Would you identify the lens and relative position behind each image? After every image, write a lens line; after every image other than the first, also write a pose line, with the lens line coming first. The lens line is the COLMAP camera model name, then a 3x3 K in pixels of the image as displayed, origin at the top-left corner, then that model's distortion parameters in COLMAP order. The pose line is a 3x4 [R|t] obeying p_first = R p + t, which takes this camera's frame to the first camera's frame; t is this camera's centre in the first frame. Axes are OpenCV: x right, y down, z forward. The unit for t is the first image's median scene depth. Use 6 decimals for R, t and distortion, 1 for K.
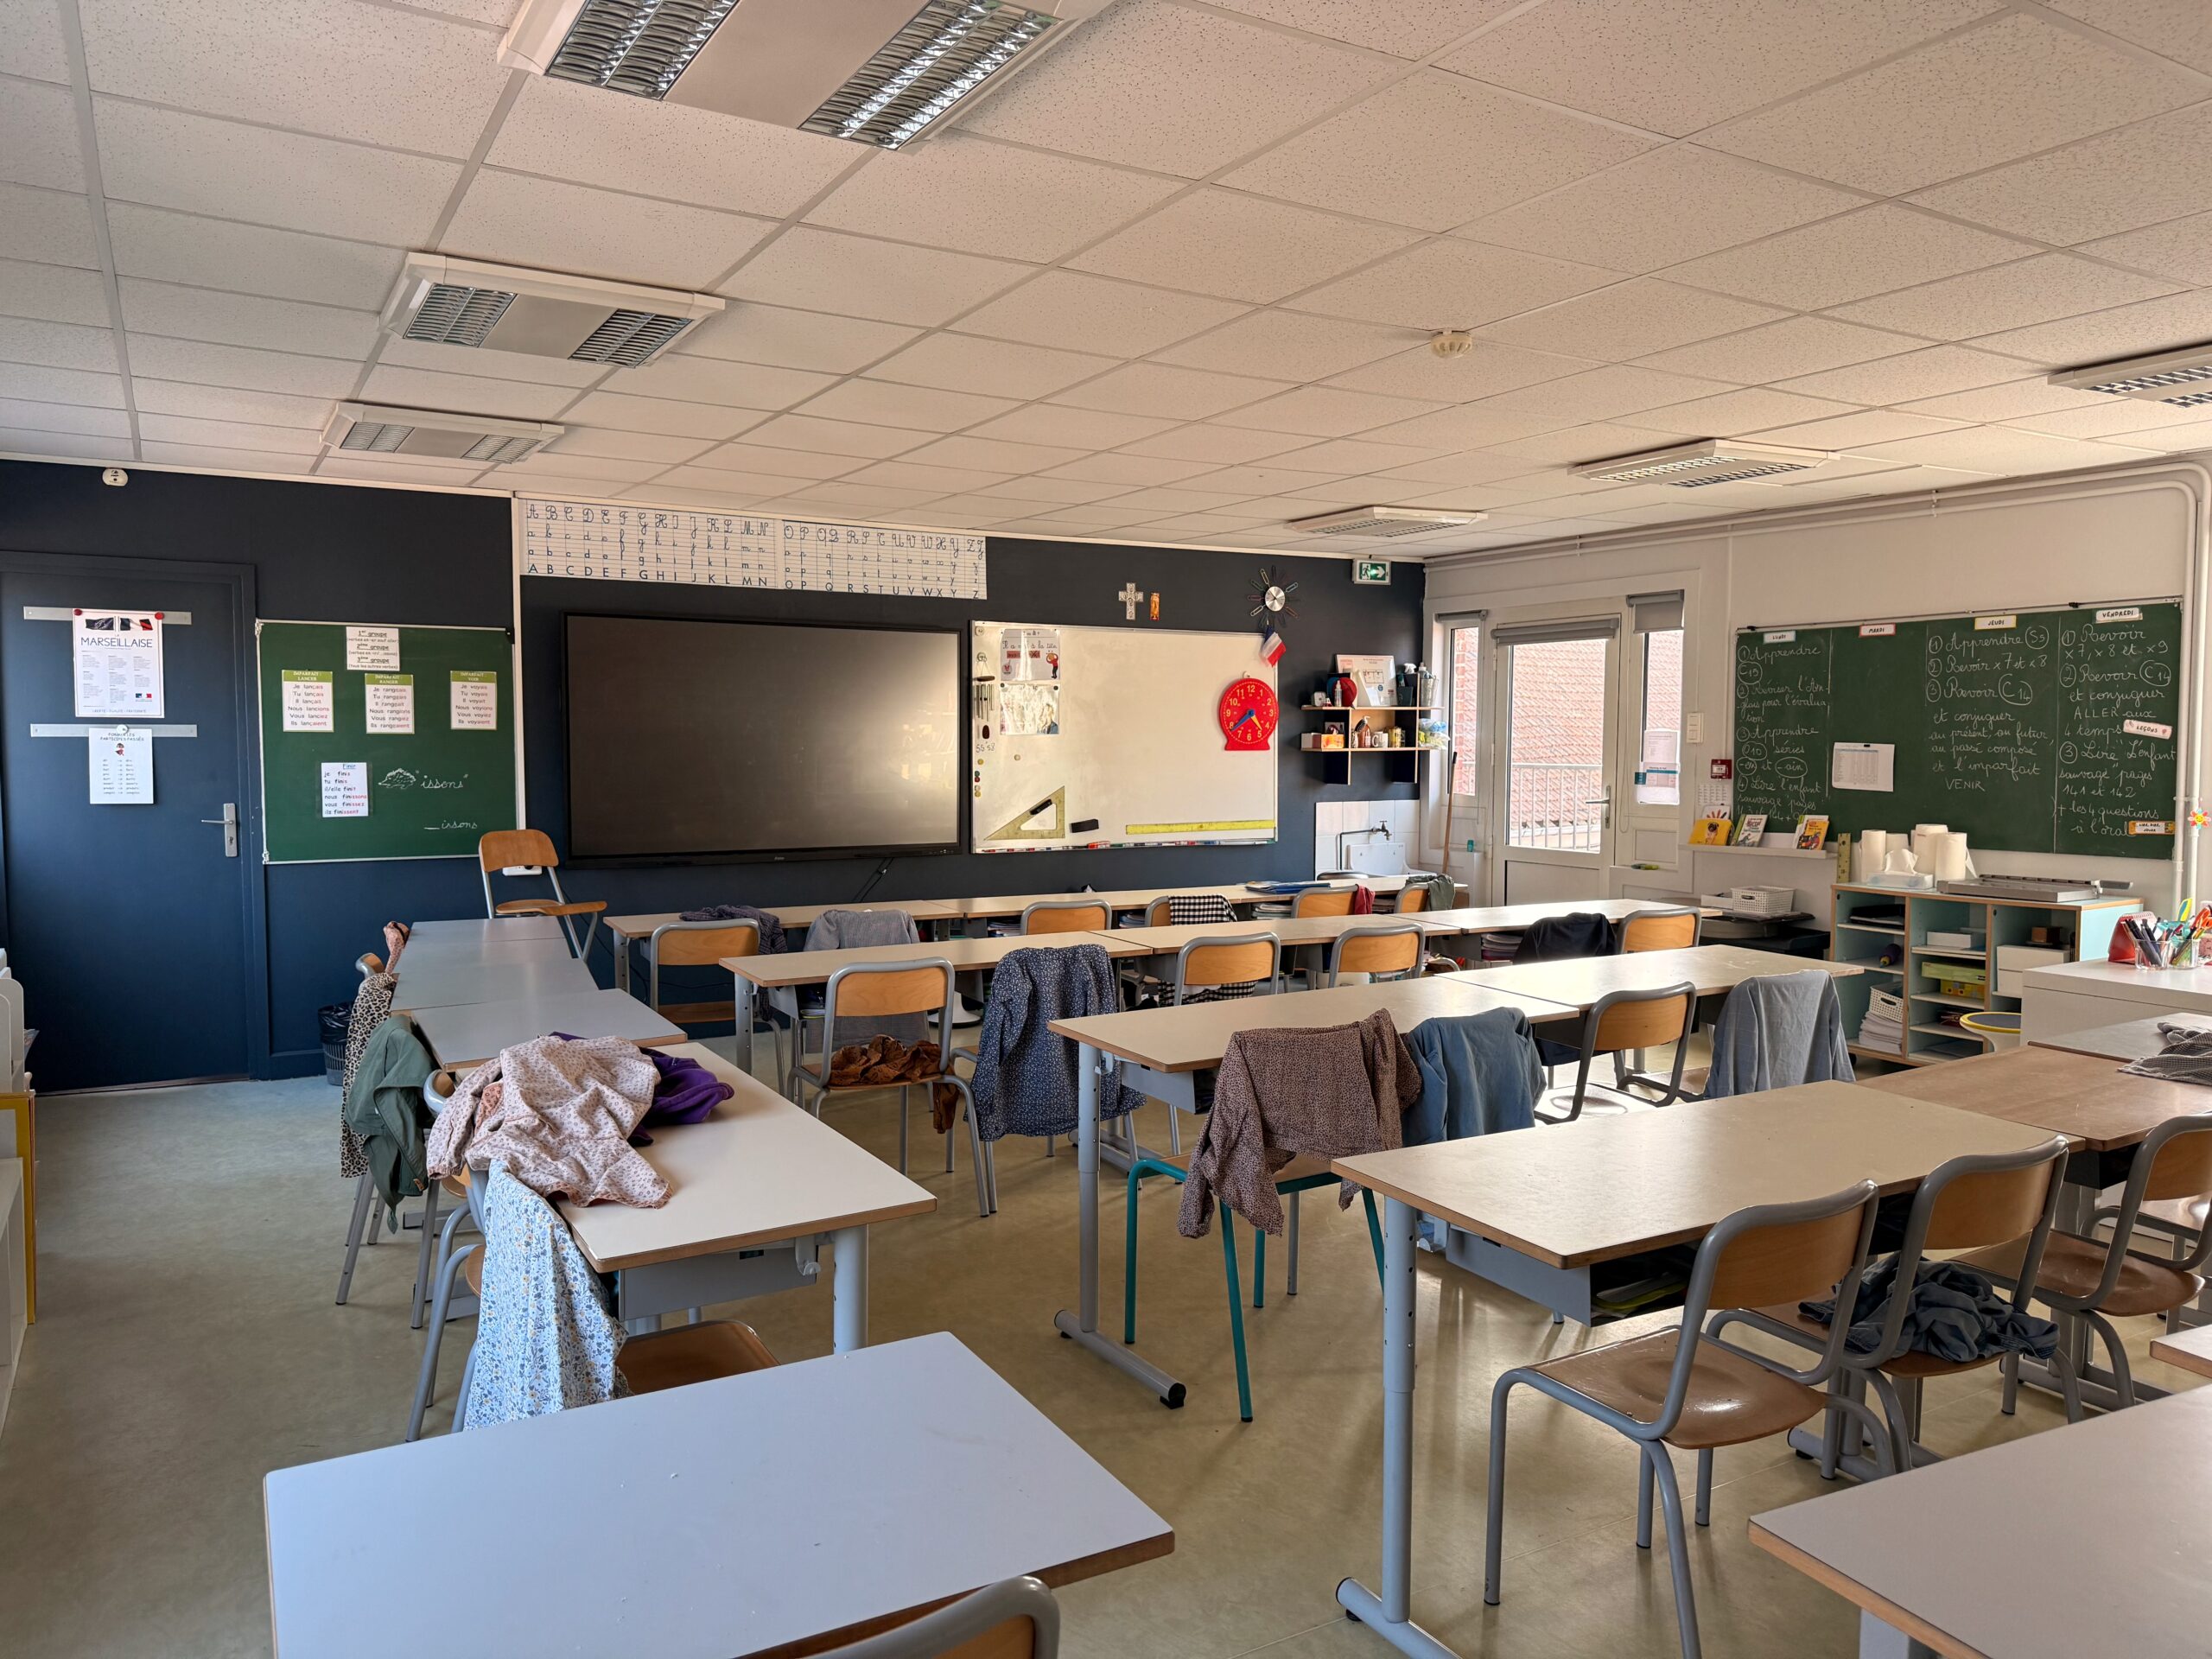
lens RADIAL K [[1557.6, 0, 1105.3], [0, 1557.6, 845.8], [0, 0, 1]] dist [0.006542, -0.049746]
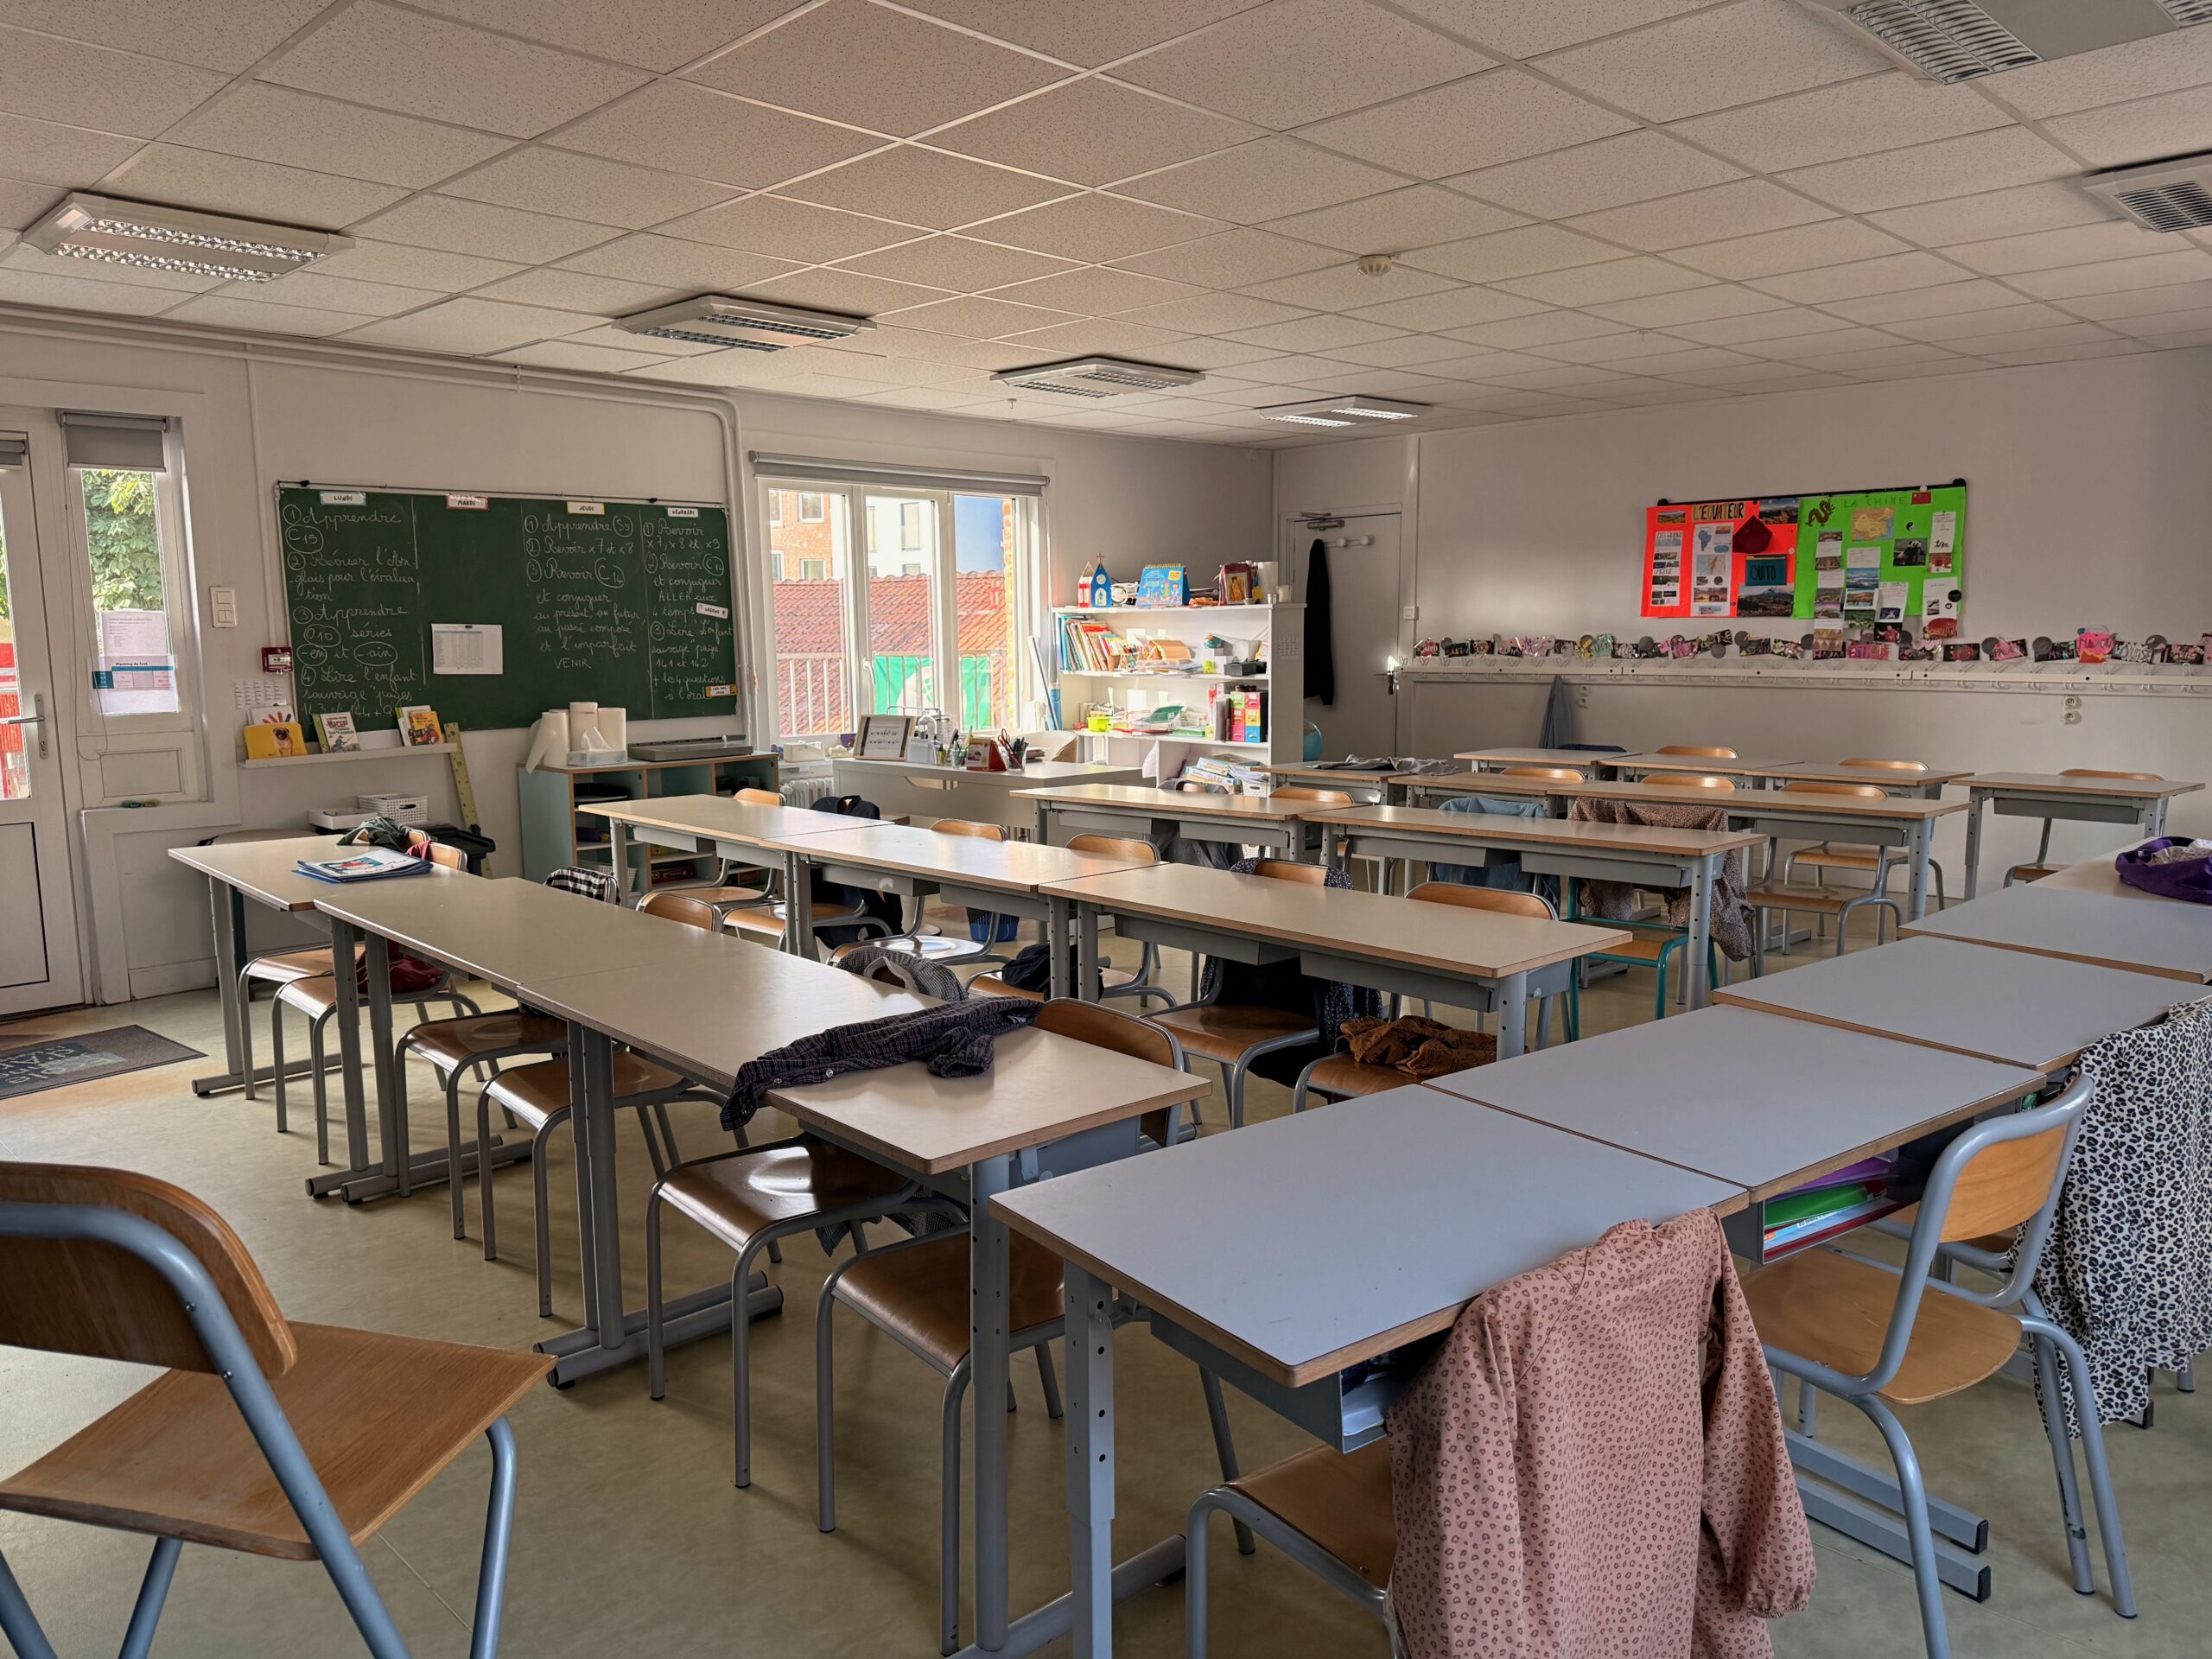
lens RADIAL K [[1557.6, 0, 1105.3], [0, 1557.6, 845.8], [0, 0, 1]] dist [0.006542, -0.049746]
pose [[-0.259760, -0.131941, 0.956617, -0.552338], [0.075586, 0.984805, 0.156354, -0.054967], [-0.962710, 0.112921, -0.245840, 0.922314]]
